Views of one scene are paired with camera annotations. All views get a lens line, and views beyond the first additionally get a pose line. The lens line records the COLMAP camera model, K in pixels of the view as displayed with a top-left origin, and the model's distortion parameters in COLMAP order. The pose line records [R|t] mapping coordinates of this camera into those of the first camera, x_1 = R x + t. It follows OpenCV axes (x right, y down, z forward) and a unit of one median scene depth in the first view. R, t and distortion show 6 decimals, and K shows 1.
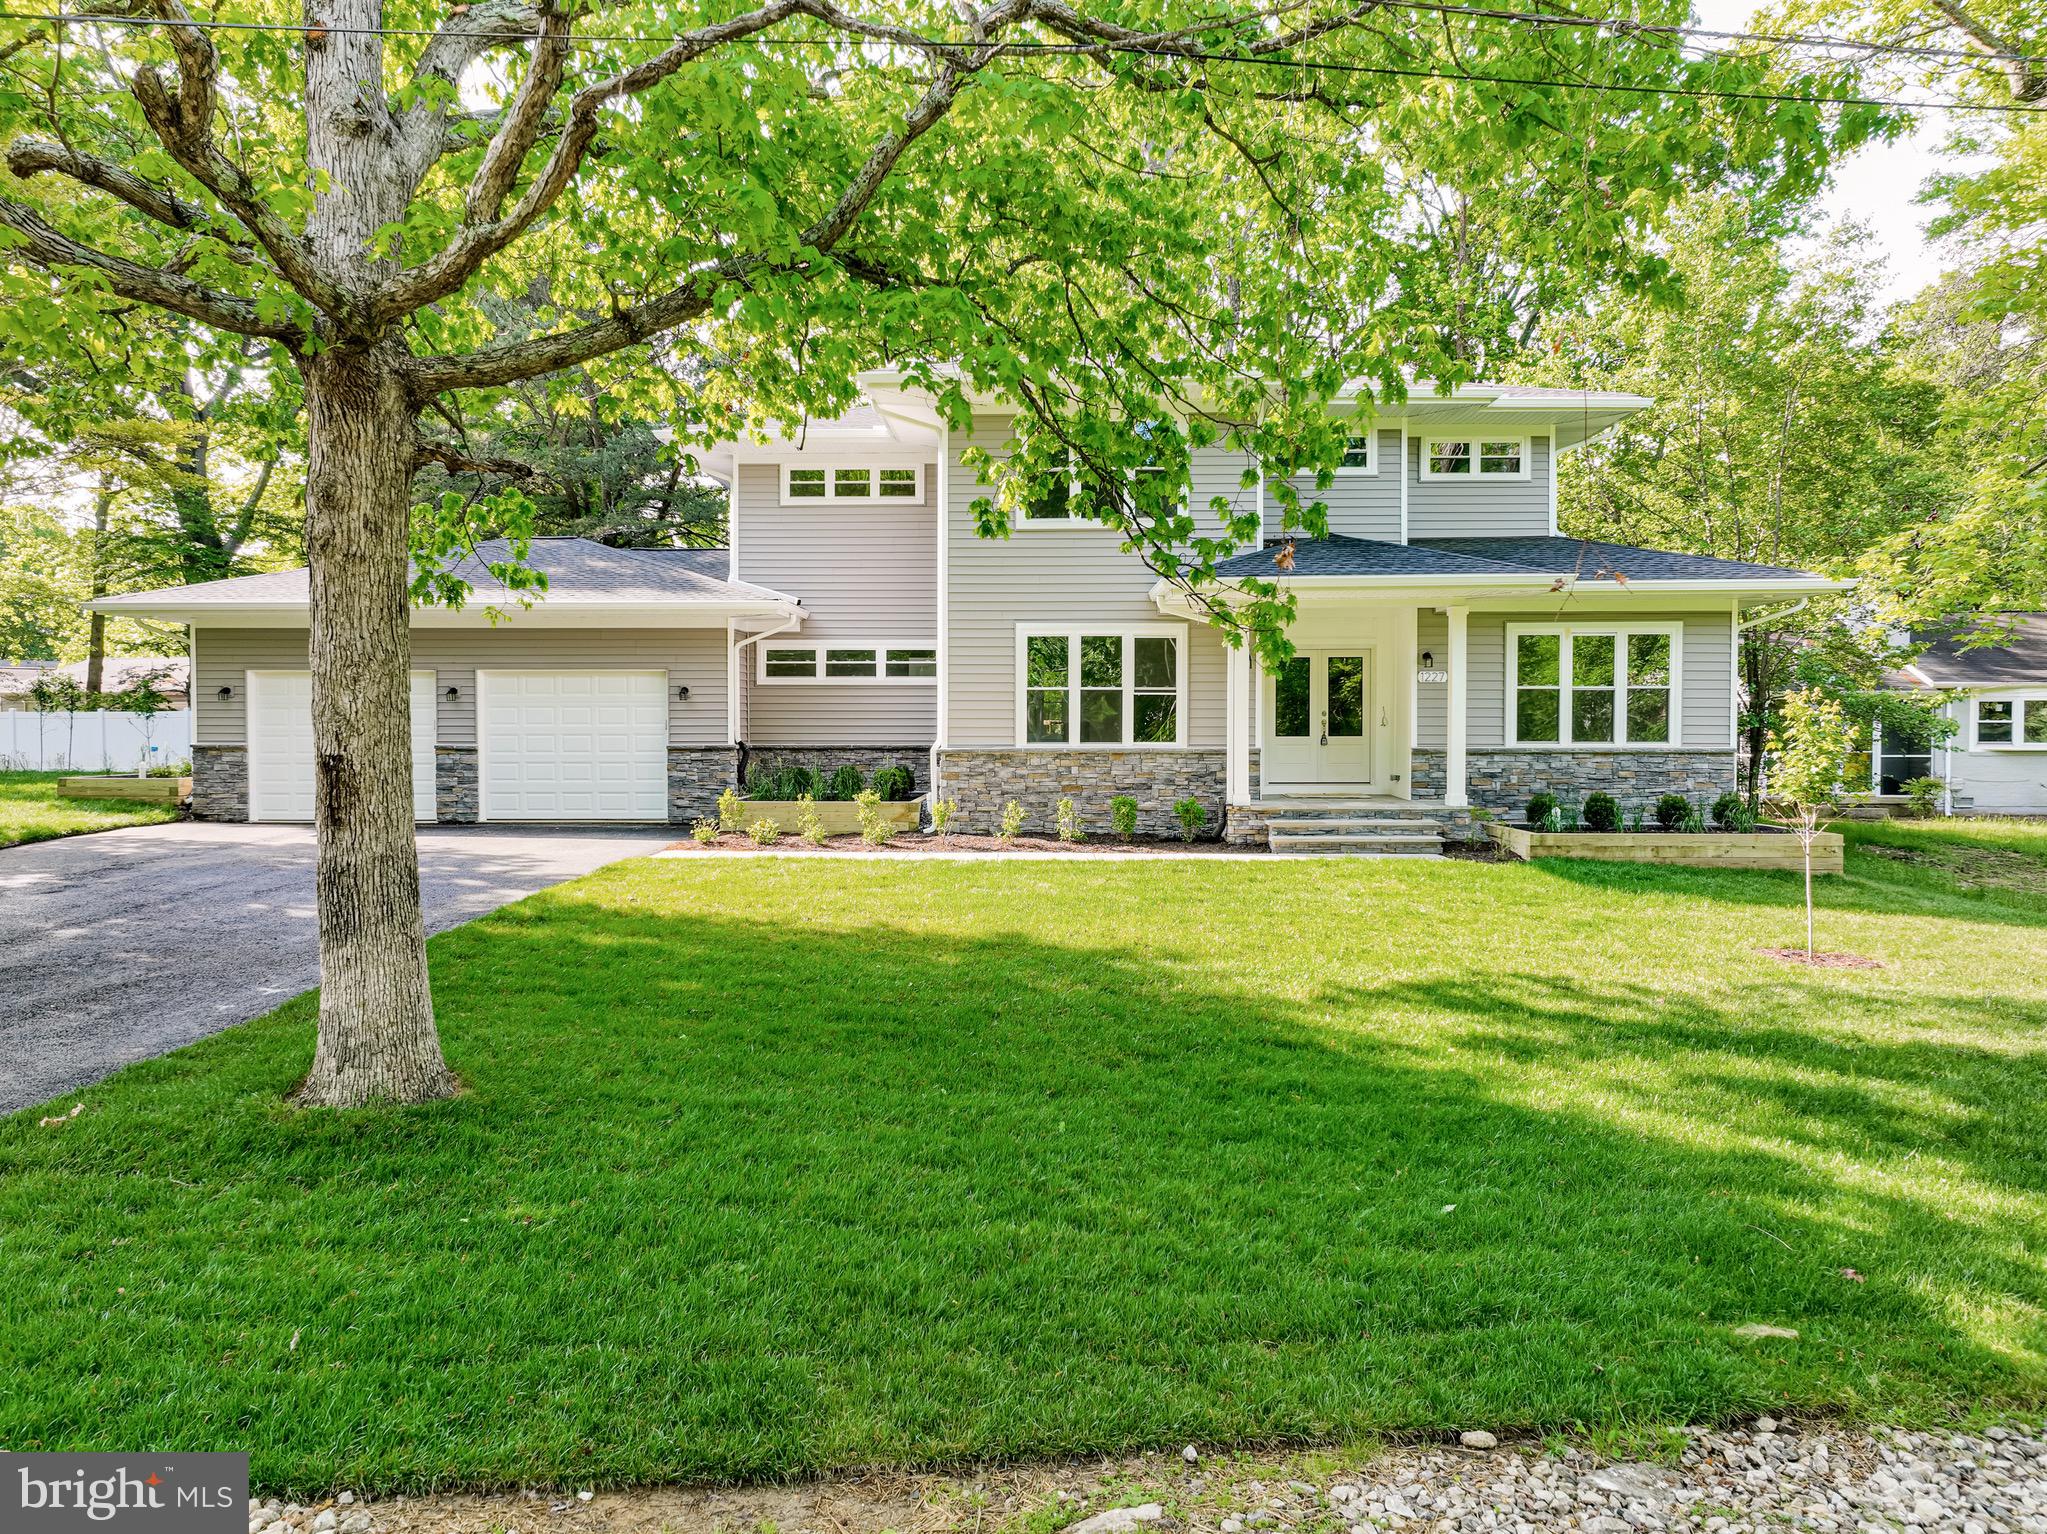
lens RADIAL K [[1446.4, 0, 1023.5], [0, 1446.4, 767.0], [0, 0, 1]] dist [0.003757, 0.004478]
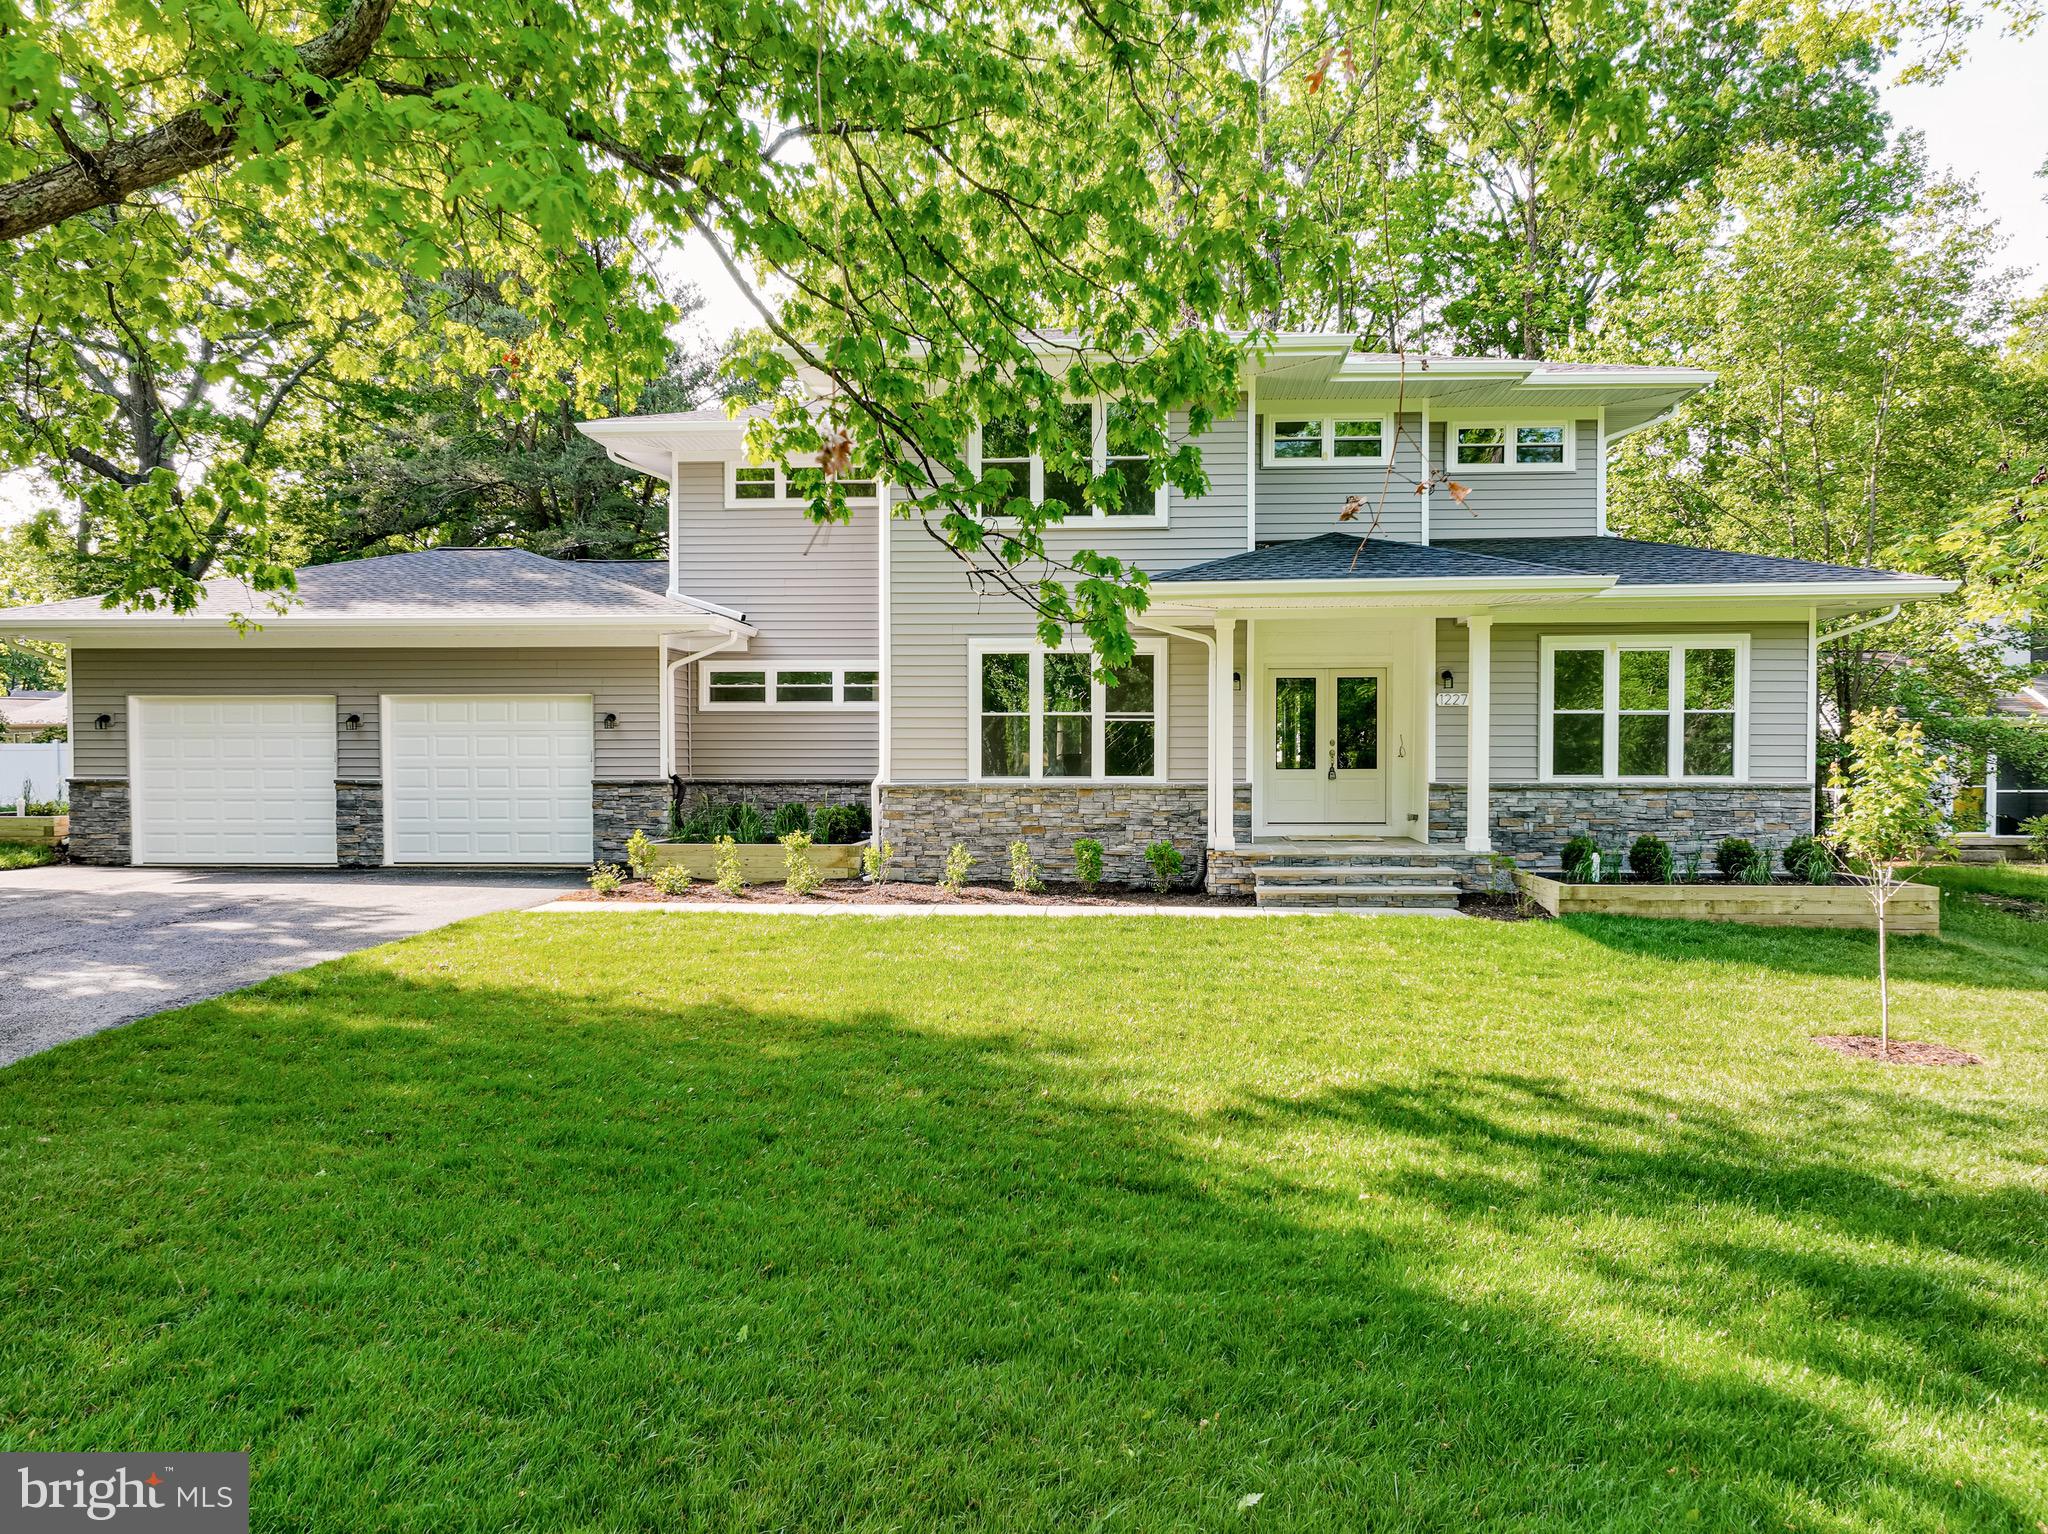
lens RADIAL K [[1494.4, 0, 1053.7], [0, 1494.4, 804.5], [0, 0, 1]] dist [0.002190, 0.009375]
pose [[0.999465, 0.000339, -0.032707, 0.075496], [-0.000257, 0.999997, 0.002527, -0.002496], [0.032708, -0.002517, 0.999462, 0.109648]]
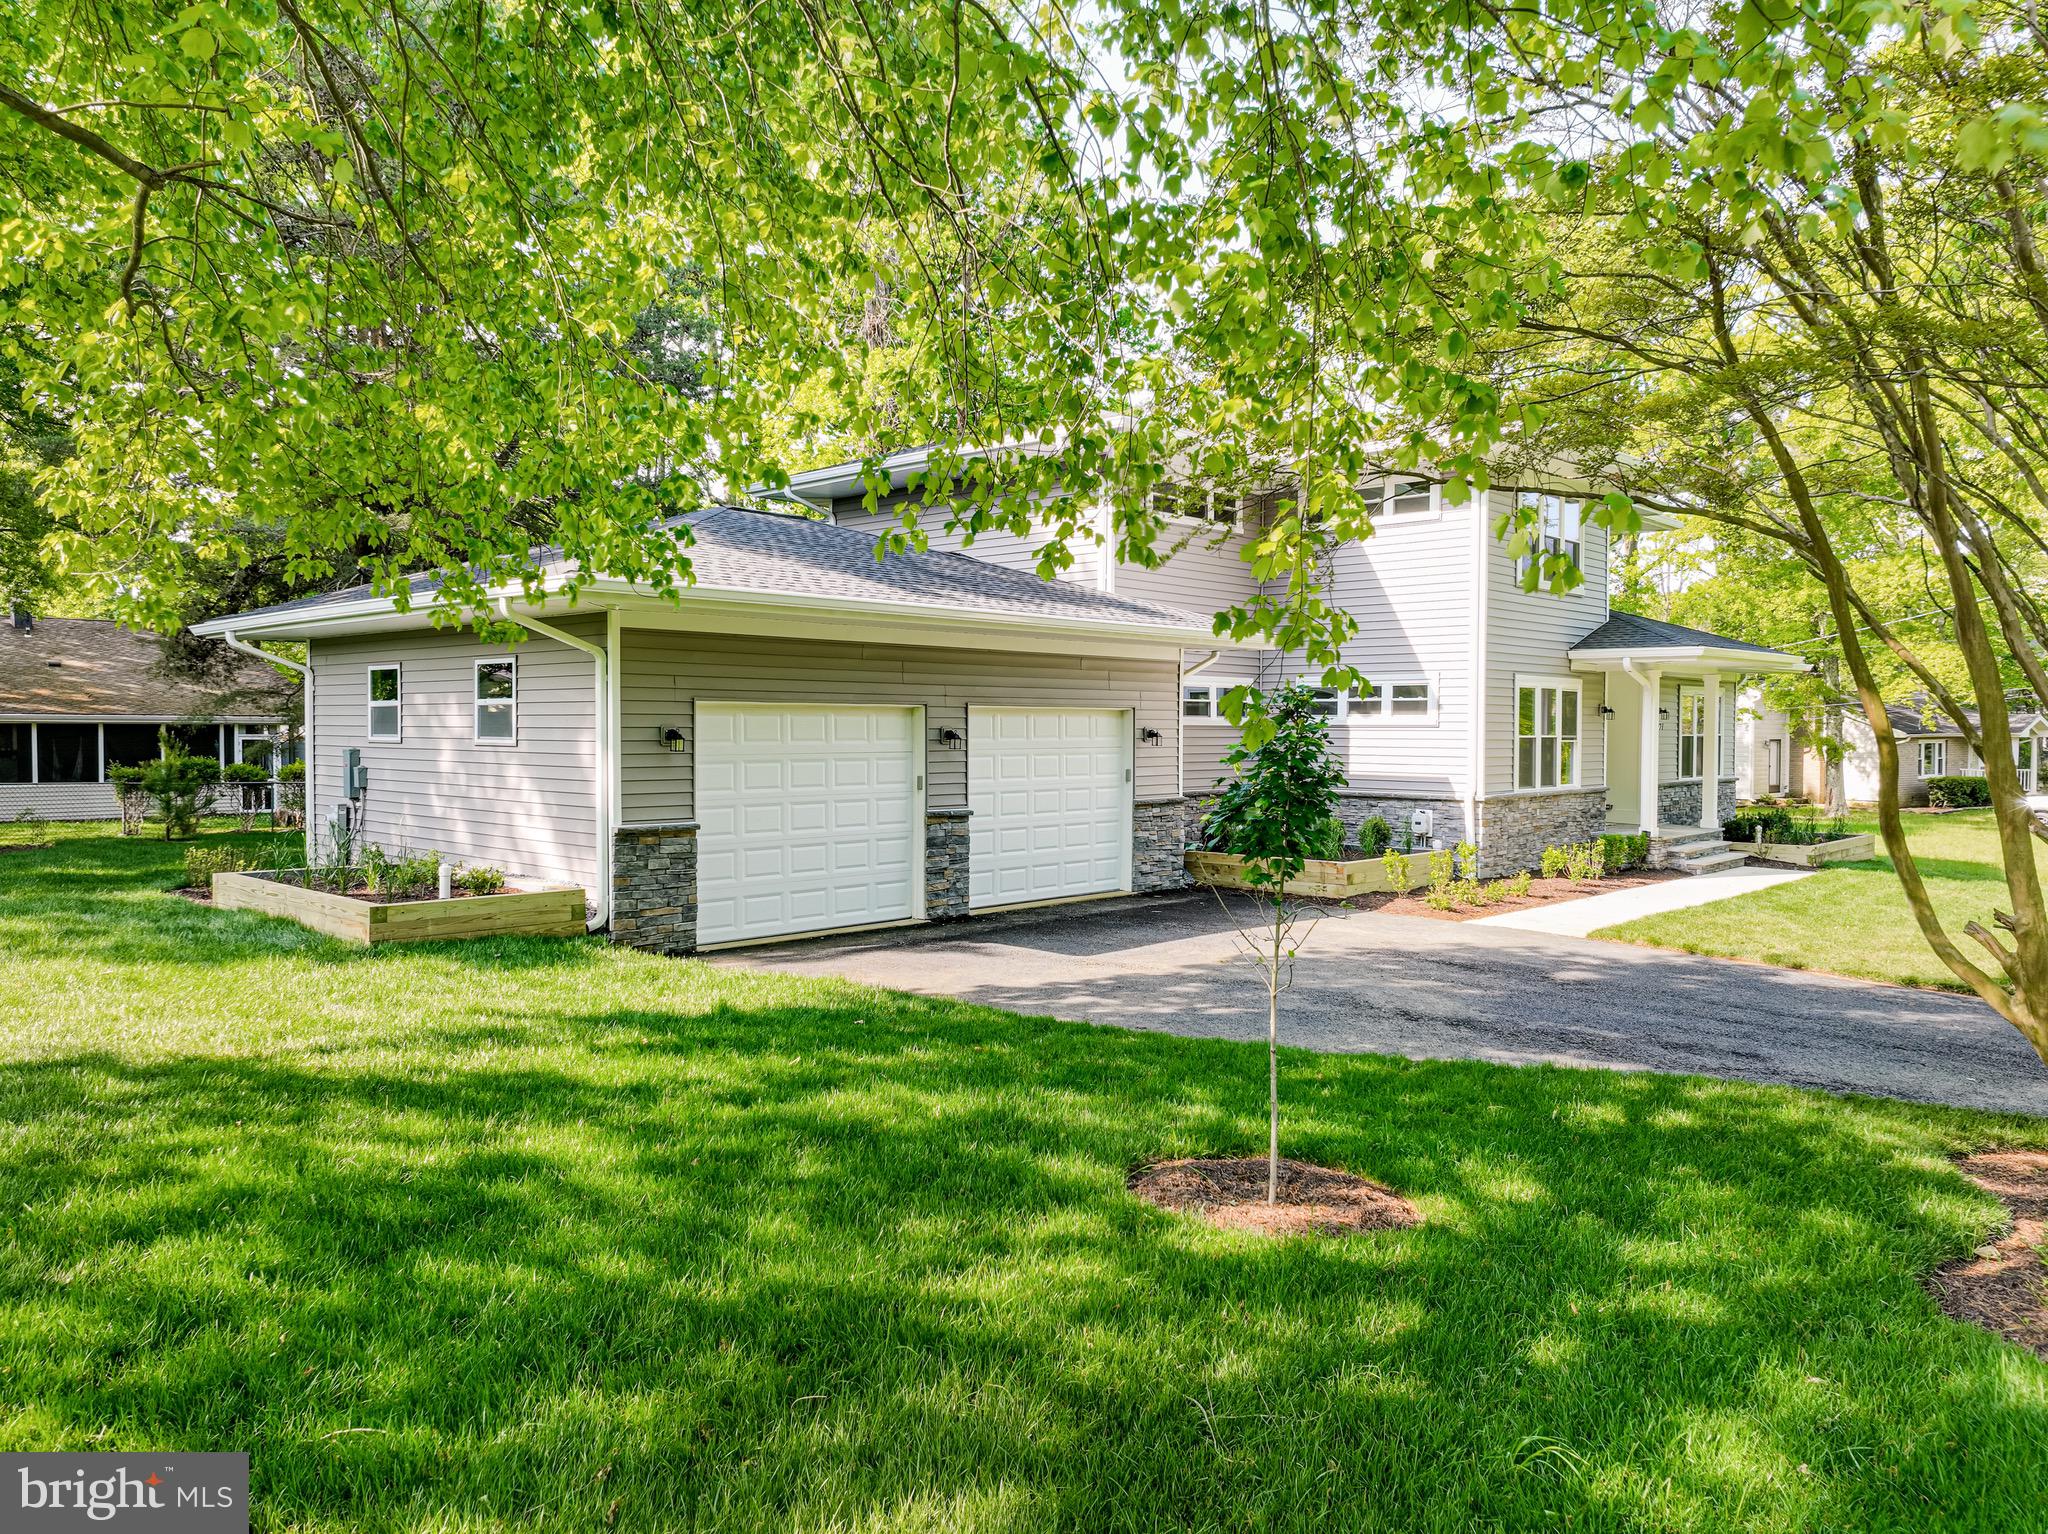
lens RADIAL K [[1449.6, 0, 1024.0], [0, 1449.6, 767.0], [0, 0, 1]] dist [0.005258, 0.002163]
pose [[0.658636, -0.018505, 0.752234, -1.047292], [0.018450, 0.999794, 0.008441, -0.048417], [-0.752236, 0.008319, 0.658842, 0.575900]]
